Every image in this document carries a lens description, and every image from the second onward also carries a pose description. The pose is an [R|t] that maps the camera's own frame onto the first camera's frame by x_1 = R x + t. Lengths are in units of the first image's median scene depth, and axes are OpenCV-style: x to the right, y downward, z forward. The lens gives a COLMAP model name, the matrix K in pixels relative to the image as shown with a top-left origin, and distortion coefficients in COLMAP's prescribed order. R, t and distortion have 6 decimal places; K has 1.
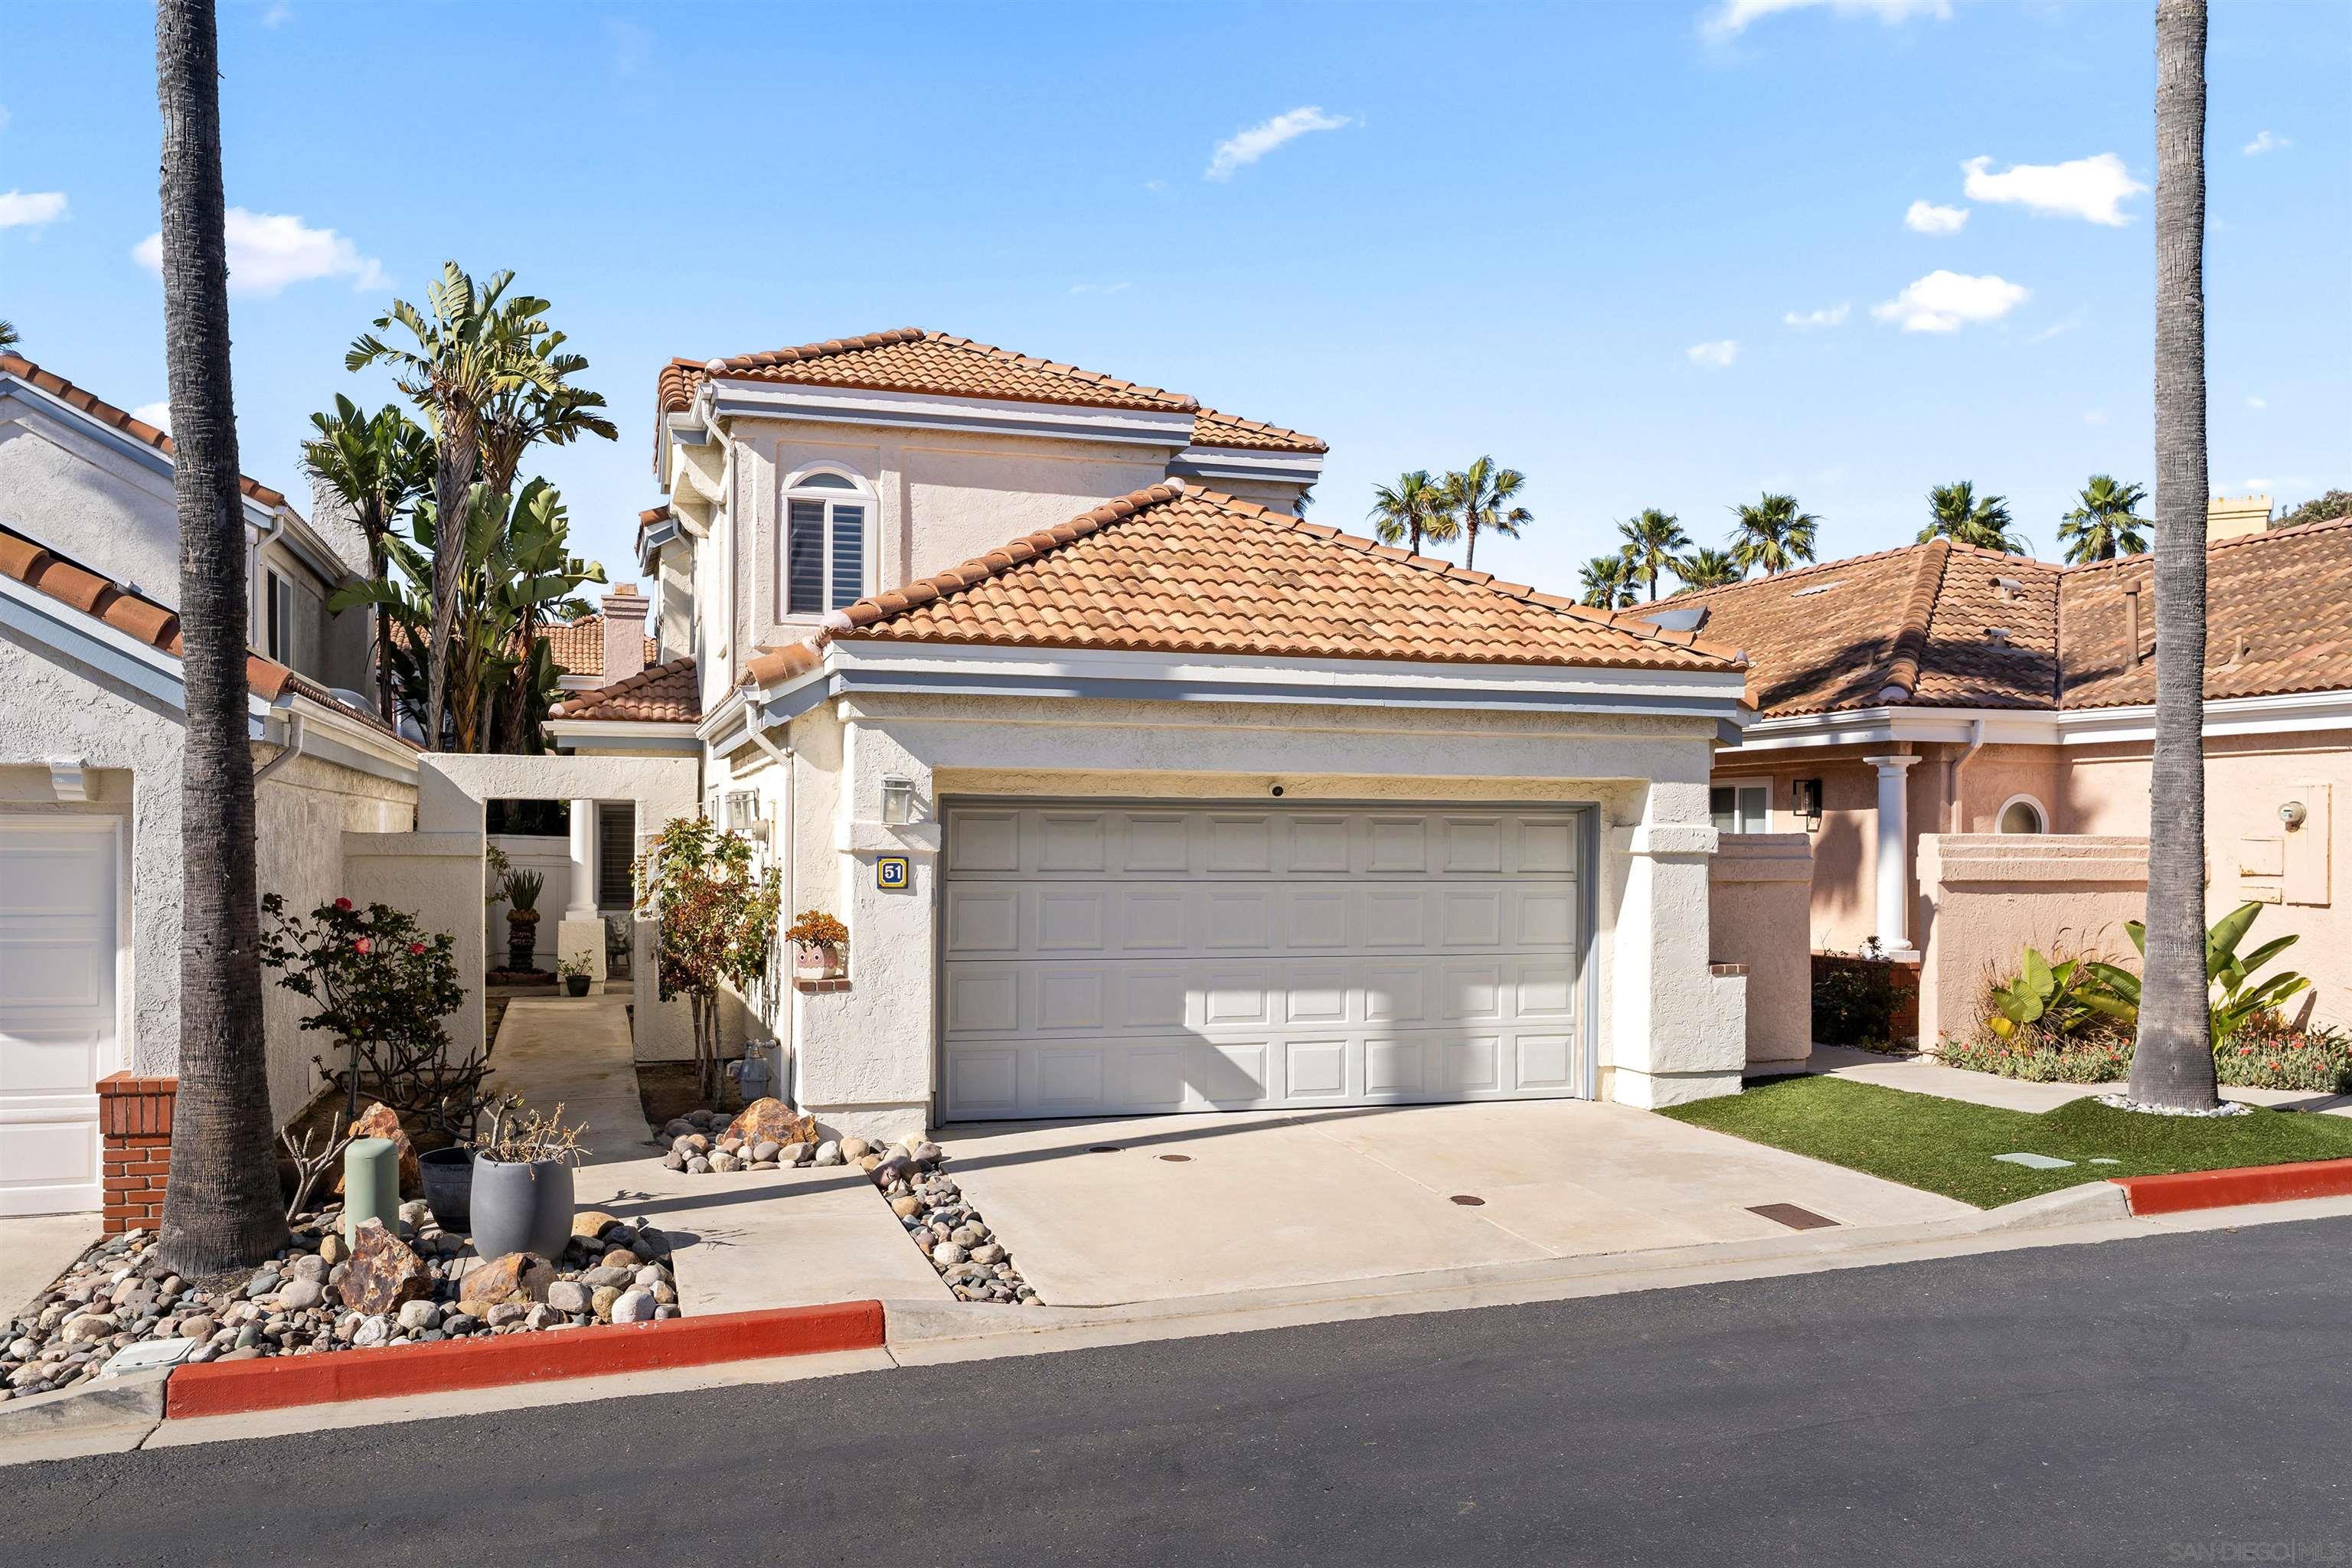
lens RADIAL K [[1929.2, 0, 1172.4], [0, 1929.2, 794.8], [0, 0, 1]] dist [-0.017582, -0.003795]
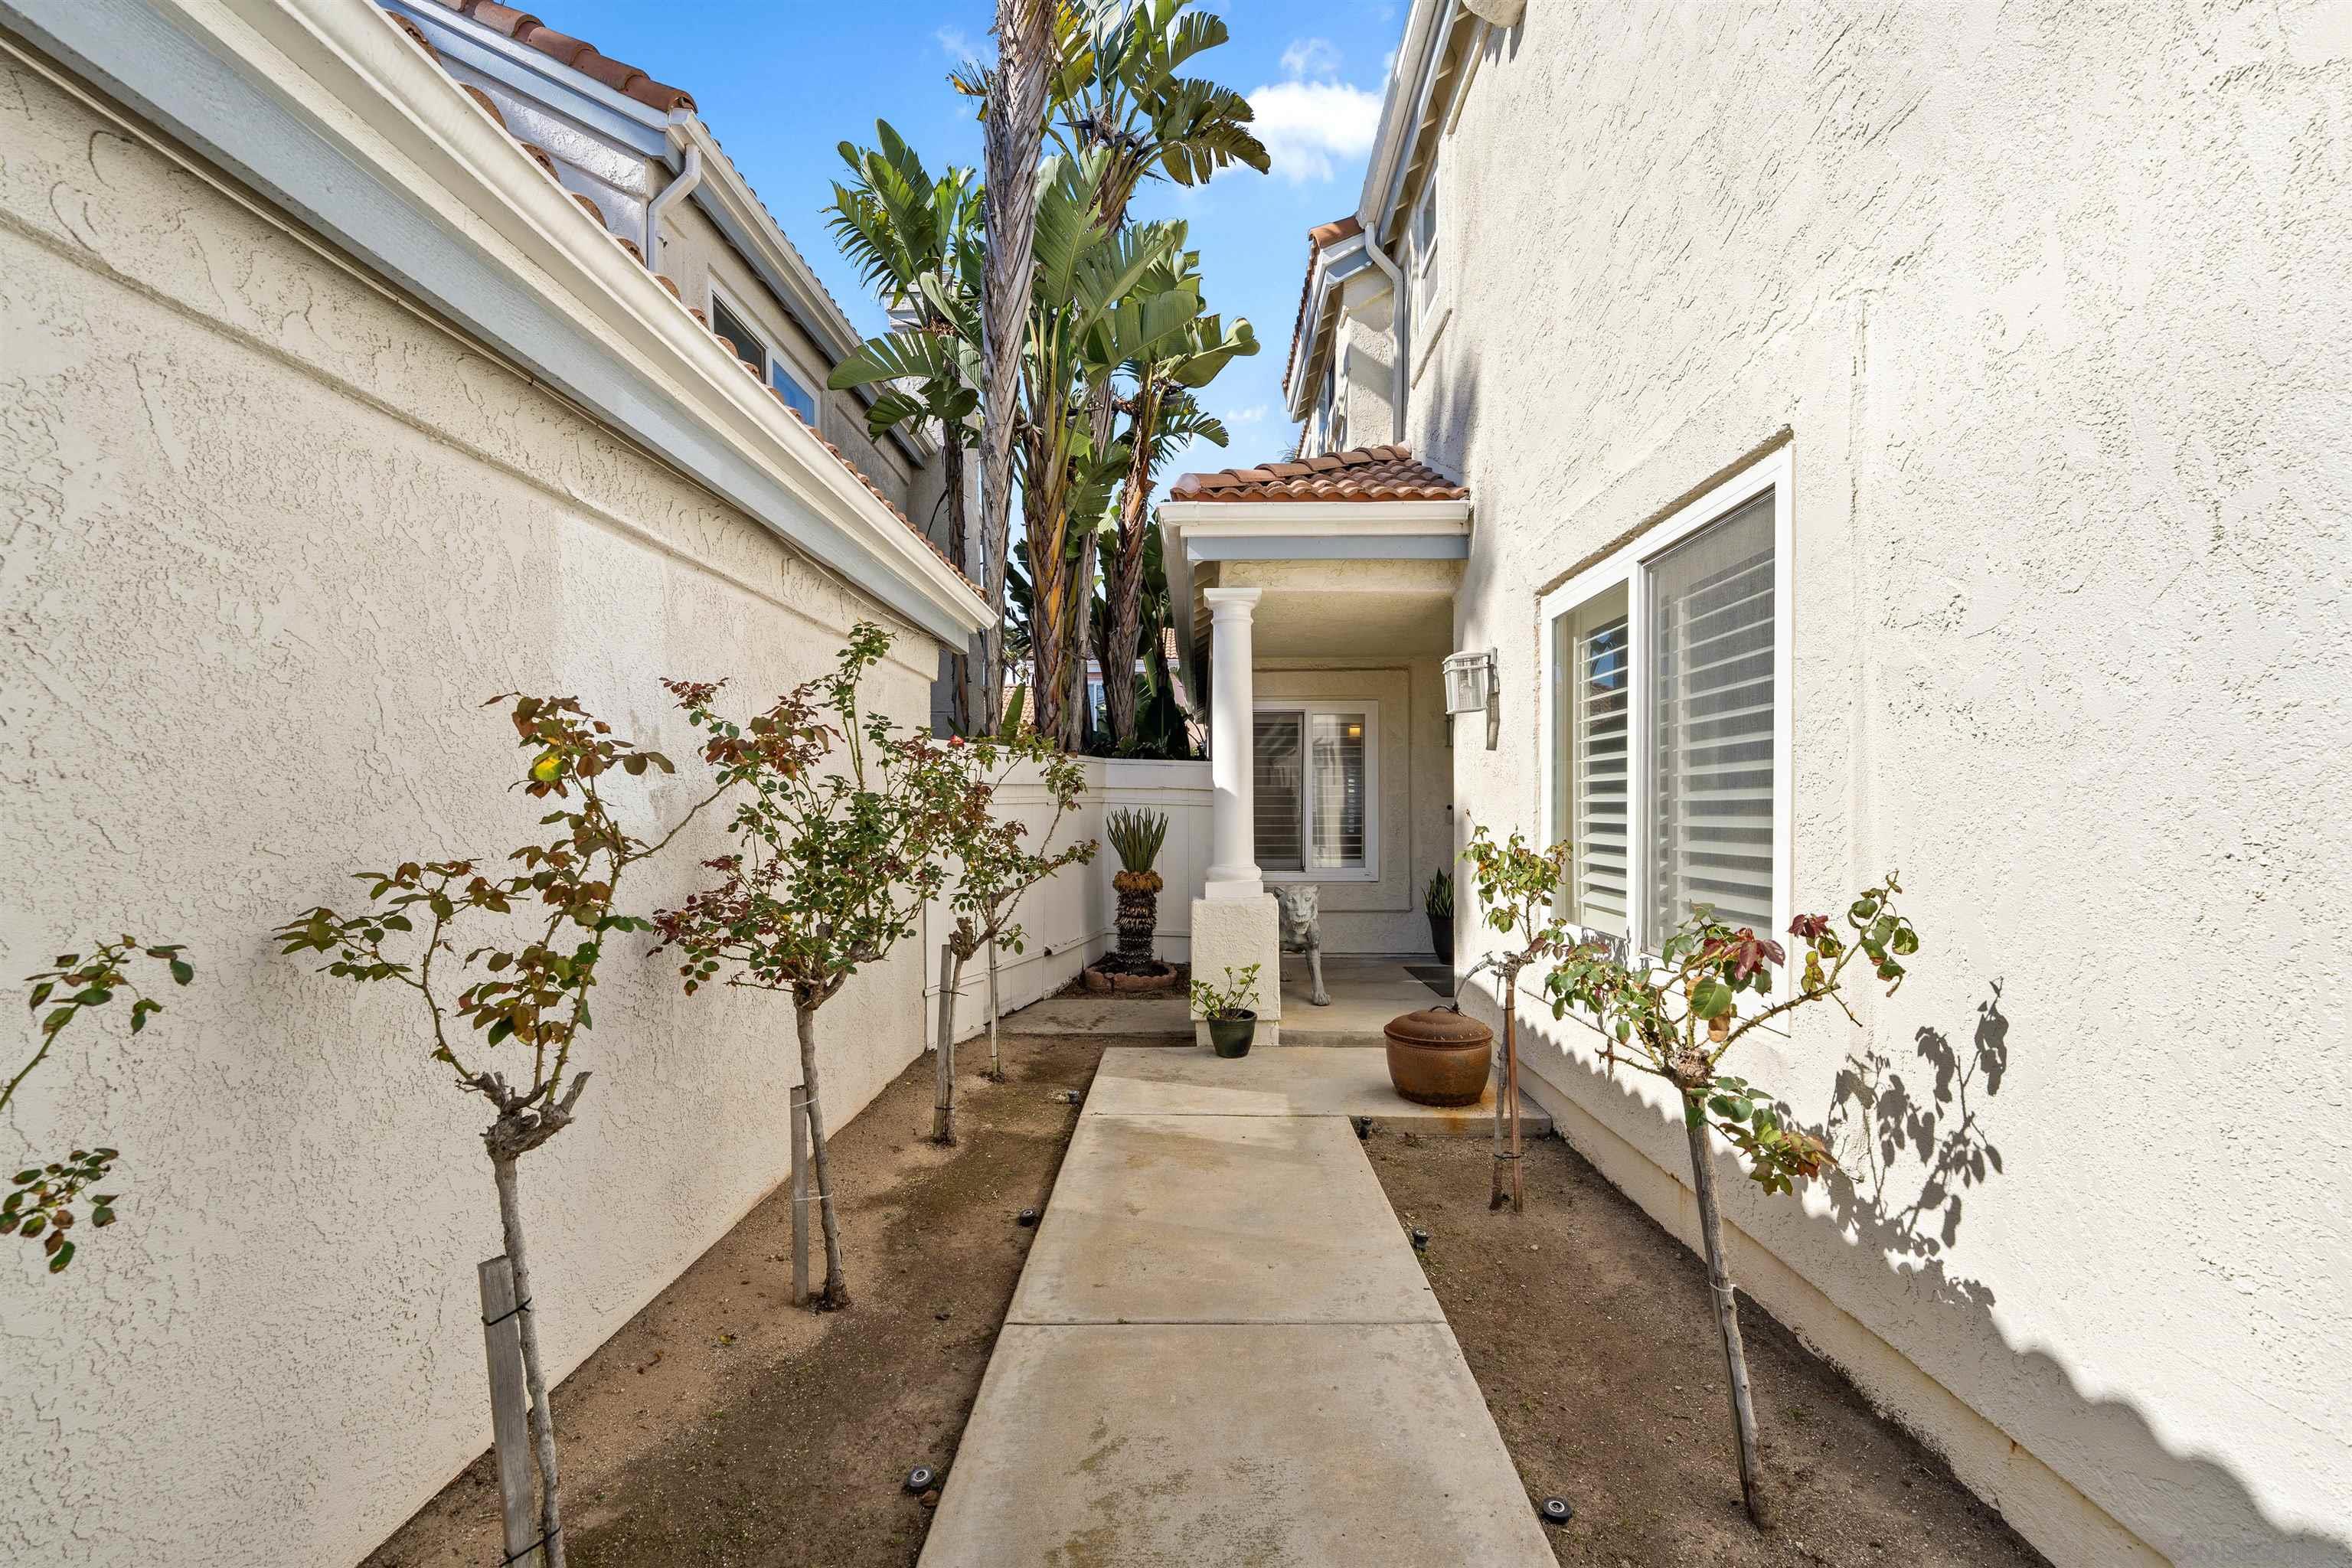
lens RADIAL K [[948.3, 0, 1177.2], [0, 948.3, 800.8], [0, 0, 1]] dist [-0.003433, -0.000283]
pose [[0.949918, -0.007898, -0.312399, -0.229490], [0.010624, 0.999919, 0.007026, 0.034977], [0.312318, -0.009993, 0.949925, 0.714751]]
